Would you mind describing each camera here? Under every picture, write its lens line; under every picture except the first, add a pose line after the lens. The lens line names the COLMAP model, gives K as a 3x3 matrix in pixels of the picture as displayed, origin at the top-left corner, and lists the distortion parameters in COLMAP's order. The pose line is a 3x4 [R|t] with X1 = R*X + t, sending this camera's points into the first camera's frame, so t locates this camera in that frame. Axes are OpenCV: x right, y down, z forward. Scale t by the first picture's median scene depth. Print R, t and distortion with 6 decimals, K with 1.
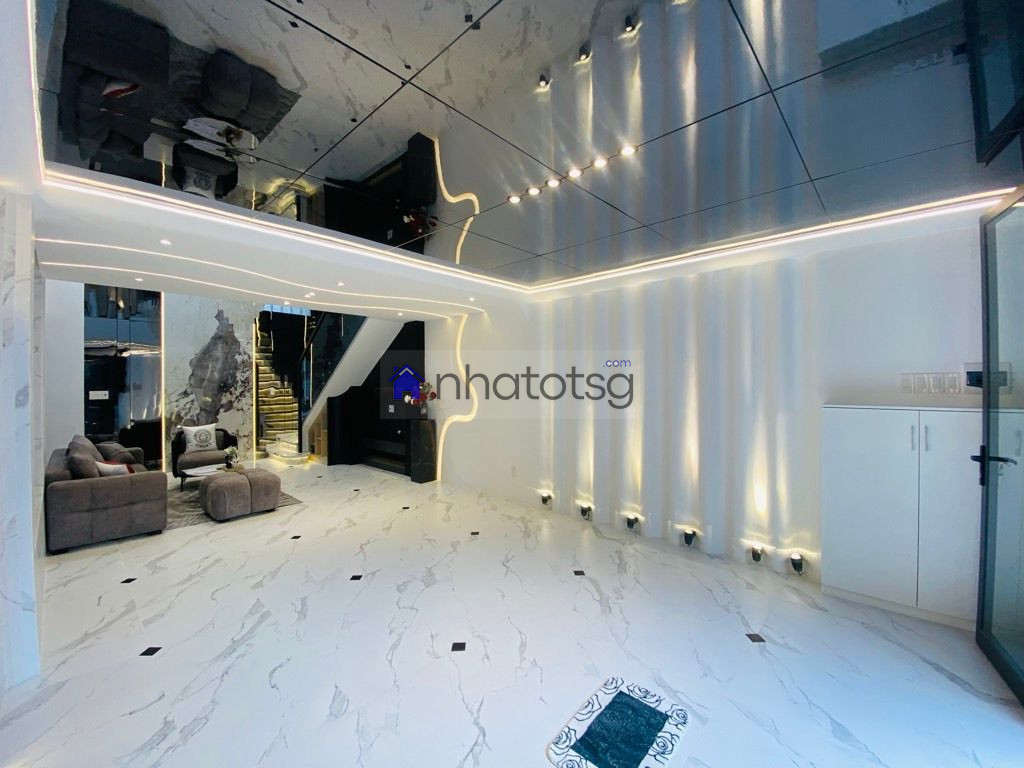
lens RADIAL K [[413.5, 0, 512.2], [0, 413.5, 381.0], [0, 0, 1]] dist [0.038167, -0.029198]
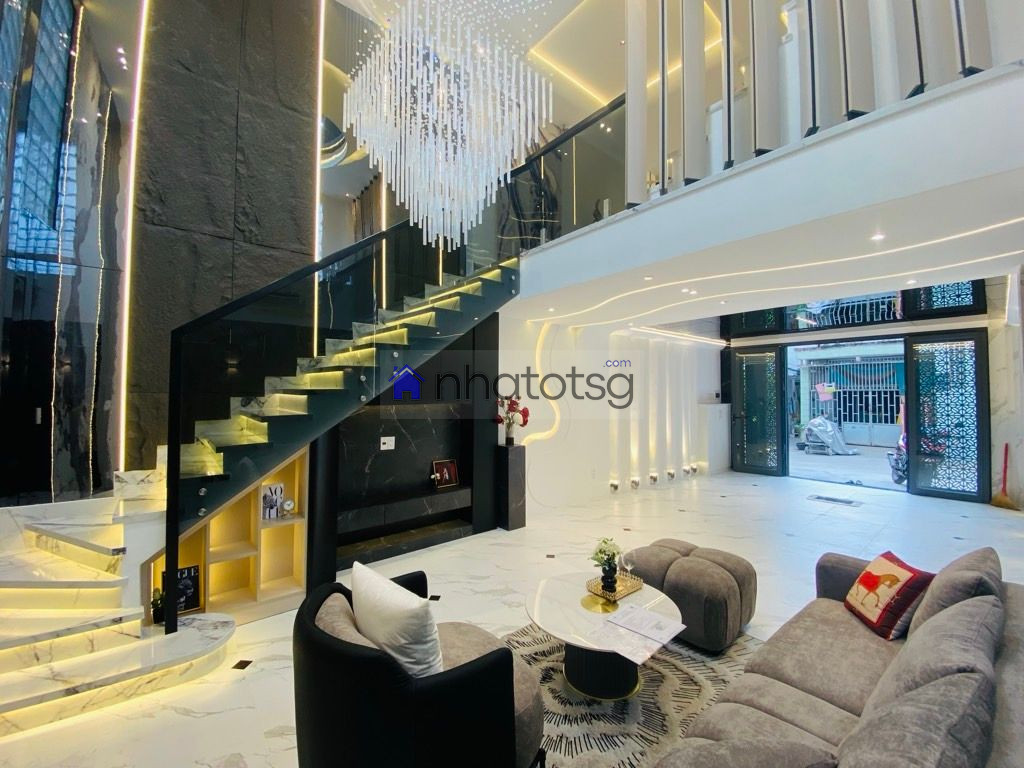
lens RADIAL K [[413.5, 0, 512.2], [0, 413.5, 381.0], [0, 0, 1]] dist [0.038167, -0.029198]
pose [[0.120713, 0.039138, 0.991916, -1.052846], [-0.002450, 0.999231, -0.039129, 0.005999], [-0.992684, 0.002293, 0.120716, 0.974604]]
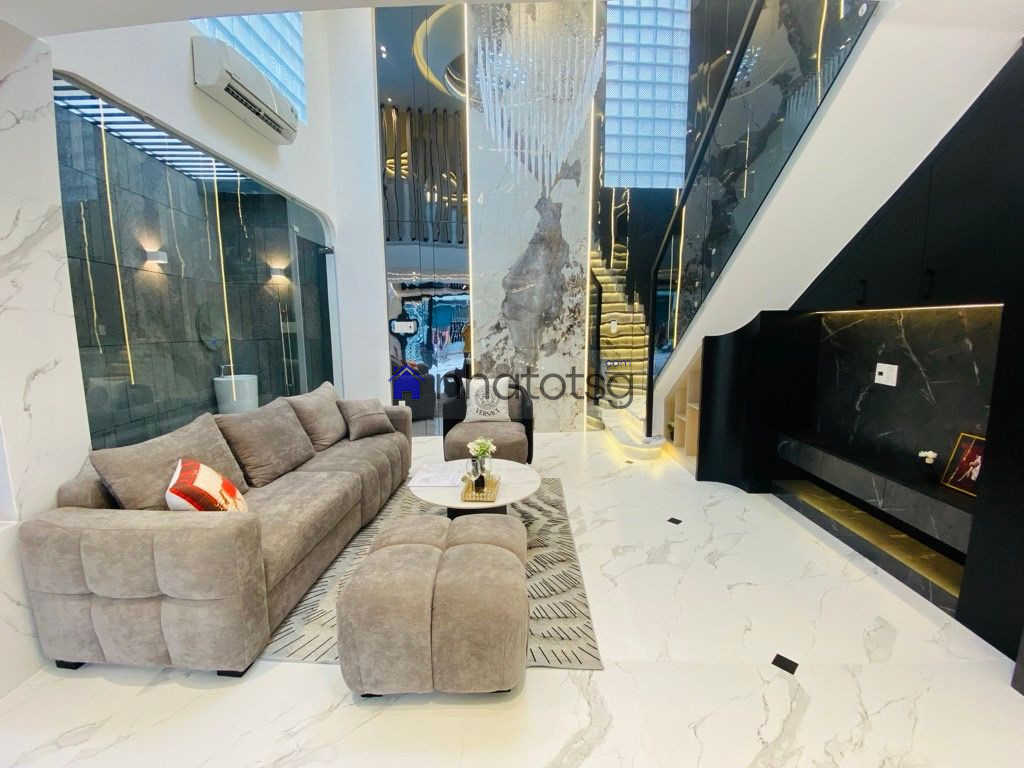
lens RADIAL K [[413.5, 0, 512.2], [0, 413.5, 381.0], [0, 0, 1]] dist [0.038167, -0.029198]
pose [[0.658473, 0.099156, -0.746044, -0.300258], [0.002301, 0.991013, 0.133746, 0.032087], [0.752600, -0.089785, 0.652328, 0.686817]]
